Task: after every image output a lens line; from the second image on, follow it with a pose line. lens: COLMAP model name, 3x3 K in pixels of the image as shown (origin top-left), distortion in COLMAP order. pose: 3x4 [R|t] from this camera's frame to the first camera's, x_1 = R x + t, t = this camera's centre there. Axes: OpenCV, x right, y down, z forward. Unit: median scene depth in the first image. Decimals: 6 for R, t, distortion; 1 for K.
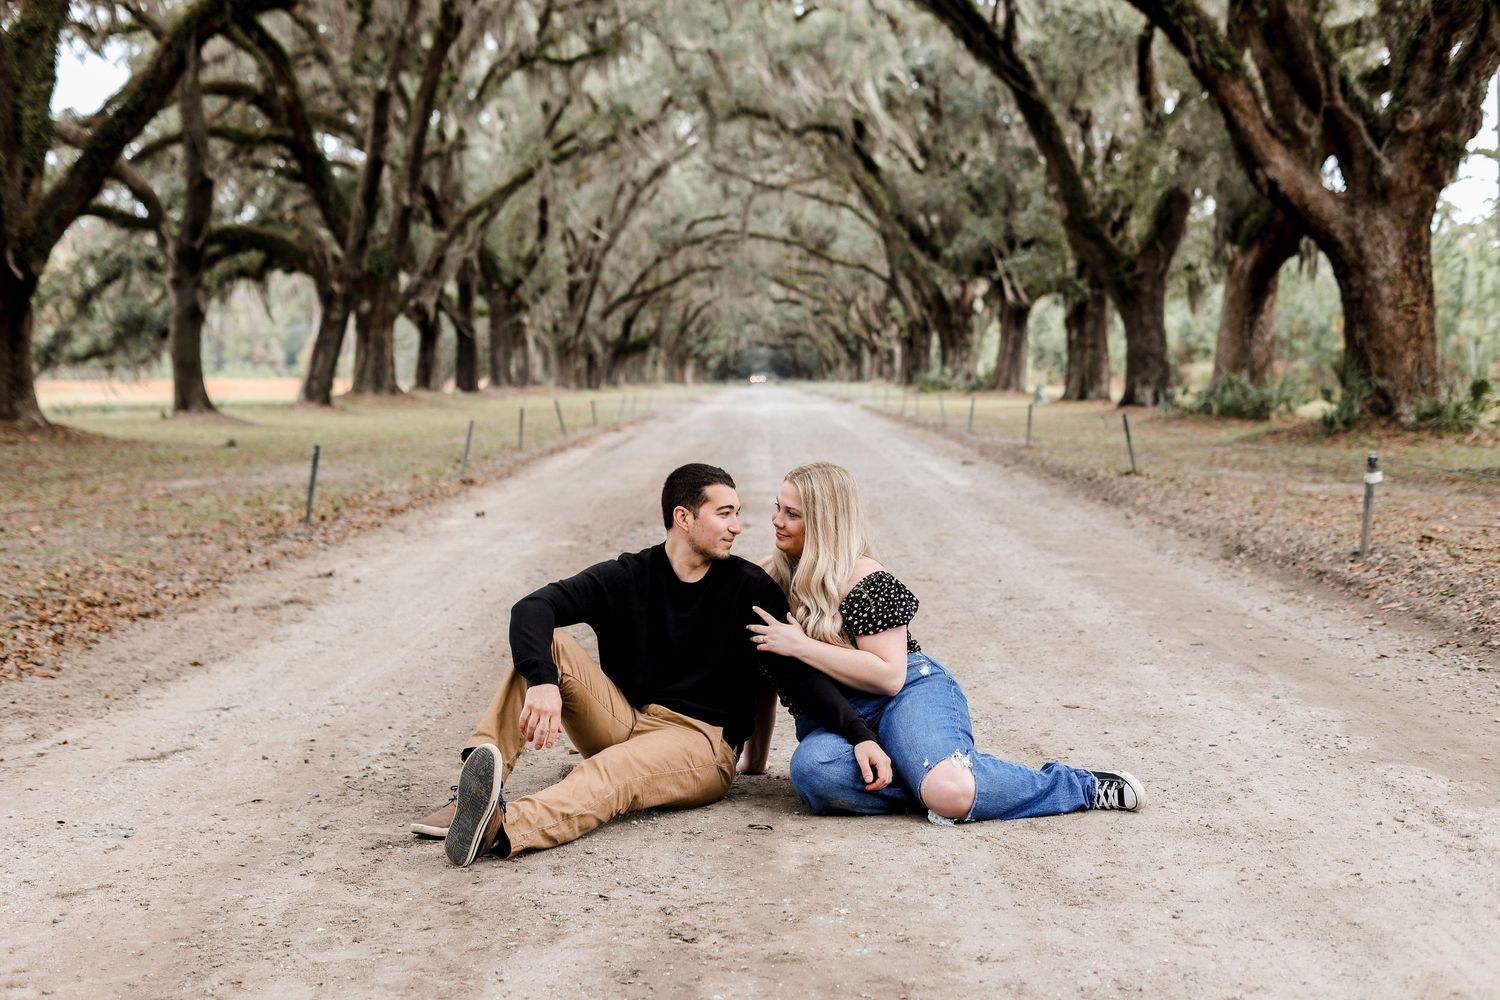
lens RADIAL K [[2311.5, 0, 704.2], [0, 2311.5, 502.2], [0, 0, 1]] dist [-0.142877, 0.000000]
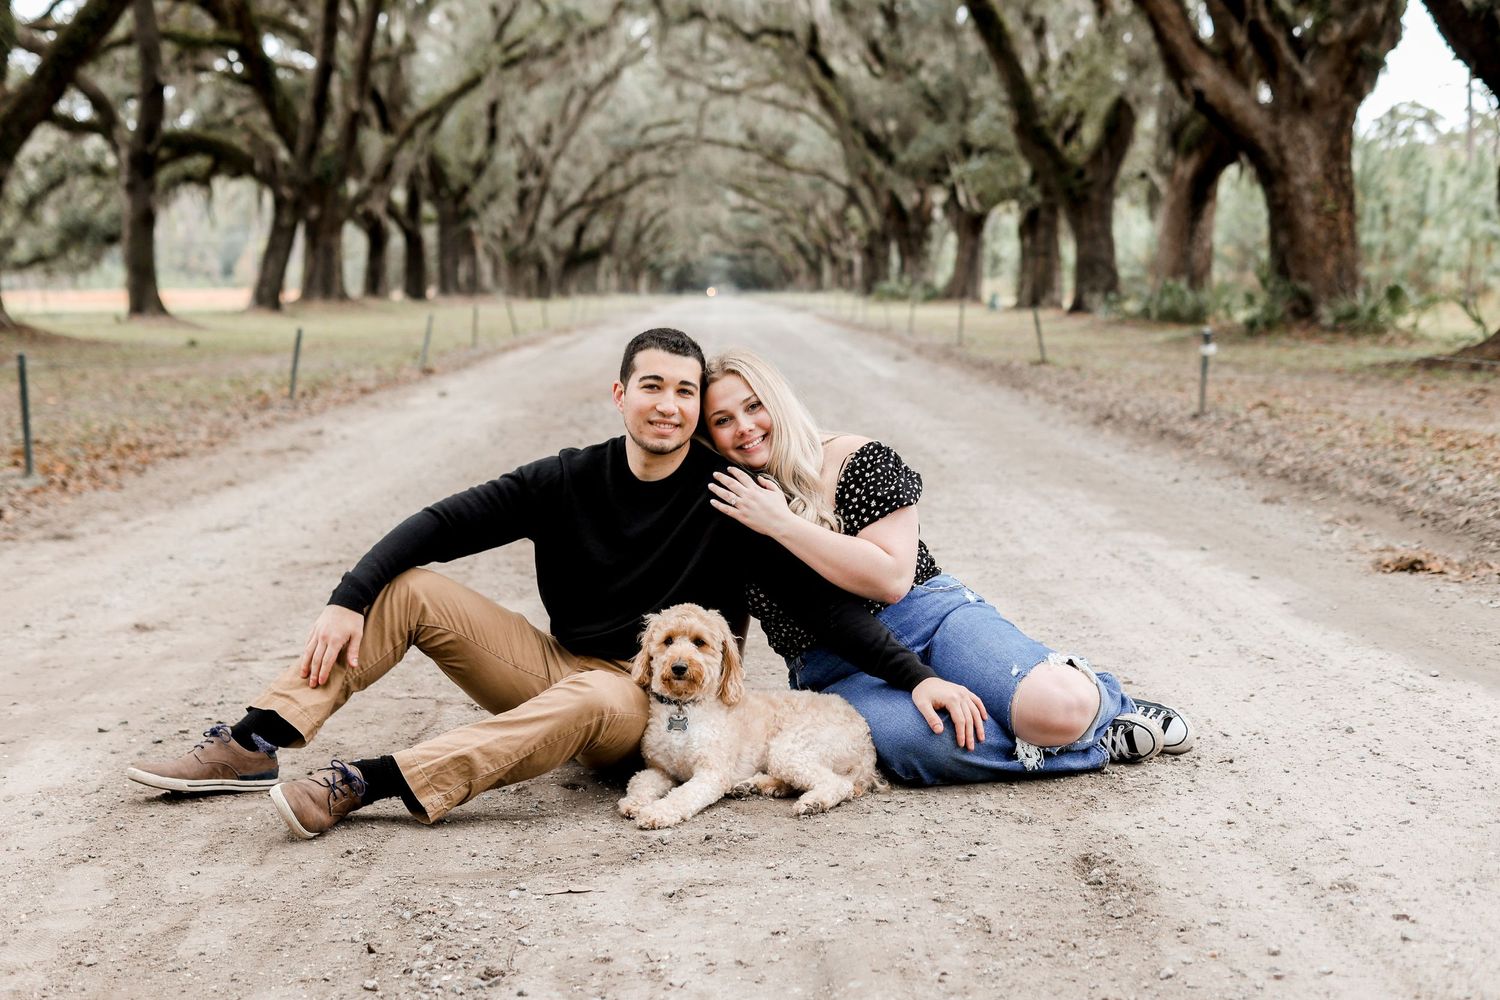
lens RADIAL K [[2421.0, 0, 746.5], [0, 2421.0, 503.1], [0, 0, 1]] dist [-0.137688, 0.000000]
pose [[0.999365, -0.000599, 0.035639, 0.001926], [-0.000606, 0.999429, 0.033776, 0.004952], [-0.035639, -0.033776, 0.998794, -0.044285]]
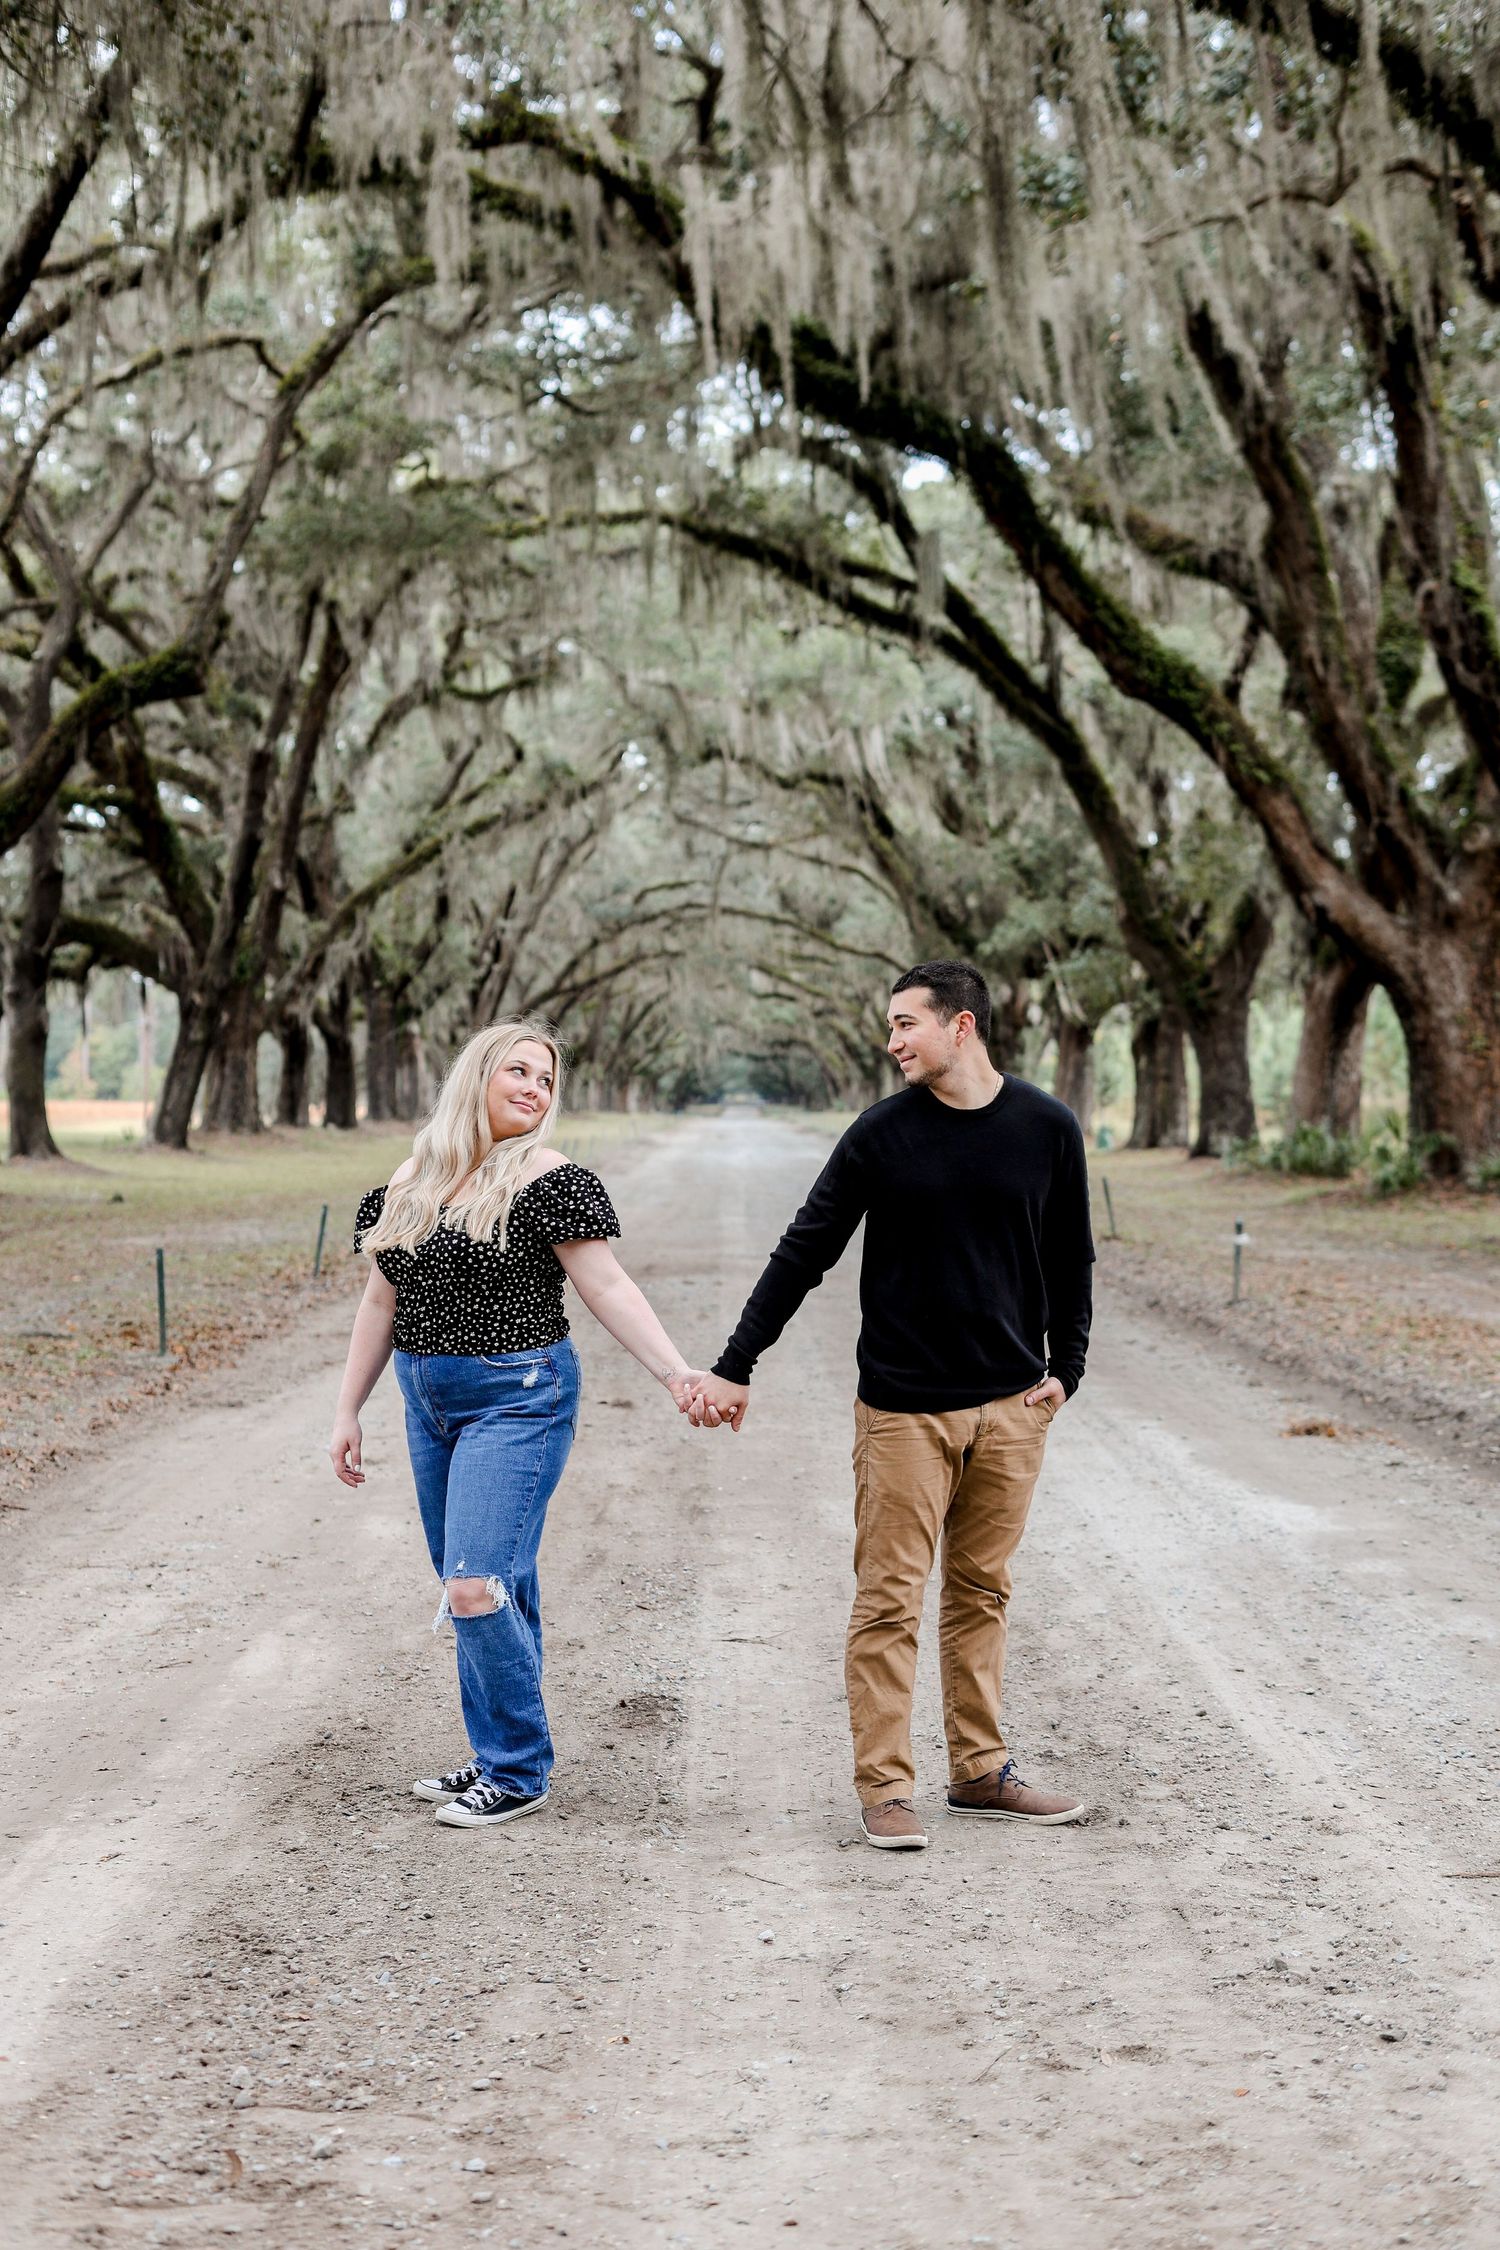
lens RADIAL K [[3467.3, 0, 748.0], [0, 3467.3, 1127.2], [0, 0, 1]] dist [-0.142877, 0.000000]
pose [[0.999586, 0.007800, 0.027689, -0.003394], [-0.006519, 0.998918, -0.046052, 0.002954], [-0.028018, 0.045852, 0.998555, -0.153328]]
